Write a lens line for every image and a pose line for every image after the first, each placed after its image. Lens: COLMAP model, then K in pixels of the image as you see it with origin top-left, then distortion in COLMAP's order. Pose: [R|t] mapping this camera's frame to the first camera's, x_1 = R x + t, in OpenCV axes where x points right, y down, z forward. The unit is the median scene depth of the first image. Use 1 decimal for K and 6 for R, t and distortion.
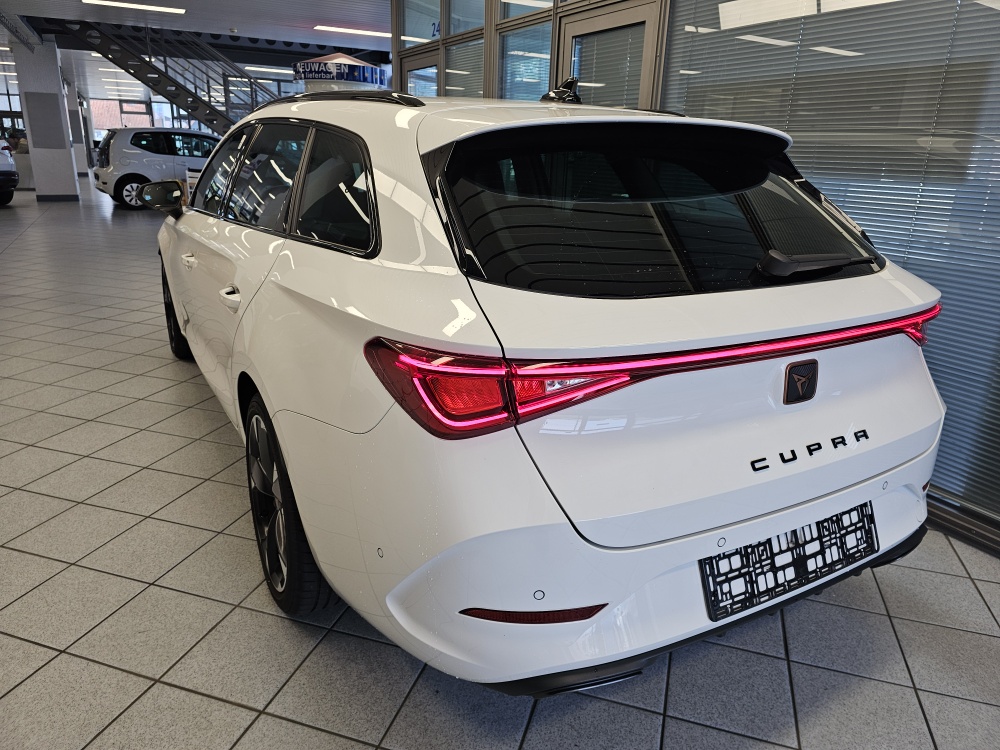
lens RADIAL K [[719.4, 0, 488.1], [0, 719.4, 341.3], [0, 0, 1]] dist [0.044199, -0.006830]
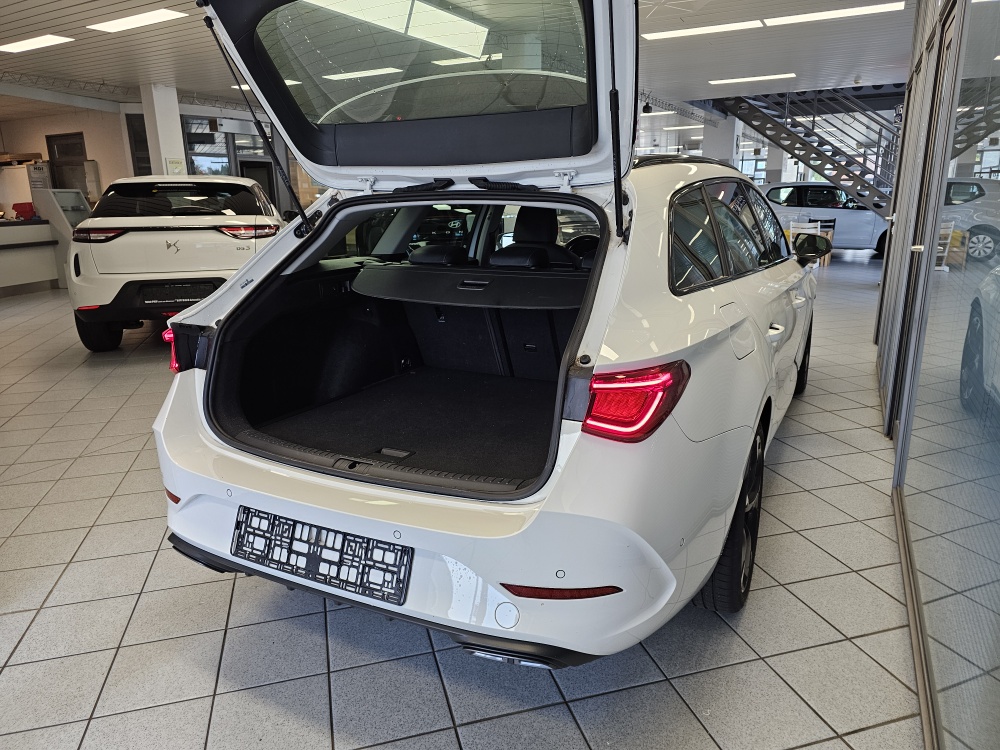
lens RADIAL K [[679.0, 0, 507.4], [0, 679.0, 366.6], [0, 0, 1]] dist [0.062355, -0.074539]
pose [[0.526092, 0.172445, -0.832760, 0.856317], [-0.190755, 0.978202, 0.082054, -0.077769], [0.828758, 0.115685, 0.547519, 0.387884]]
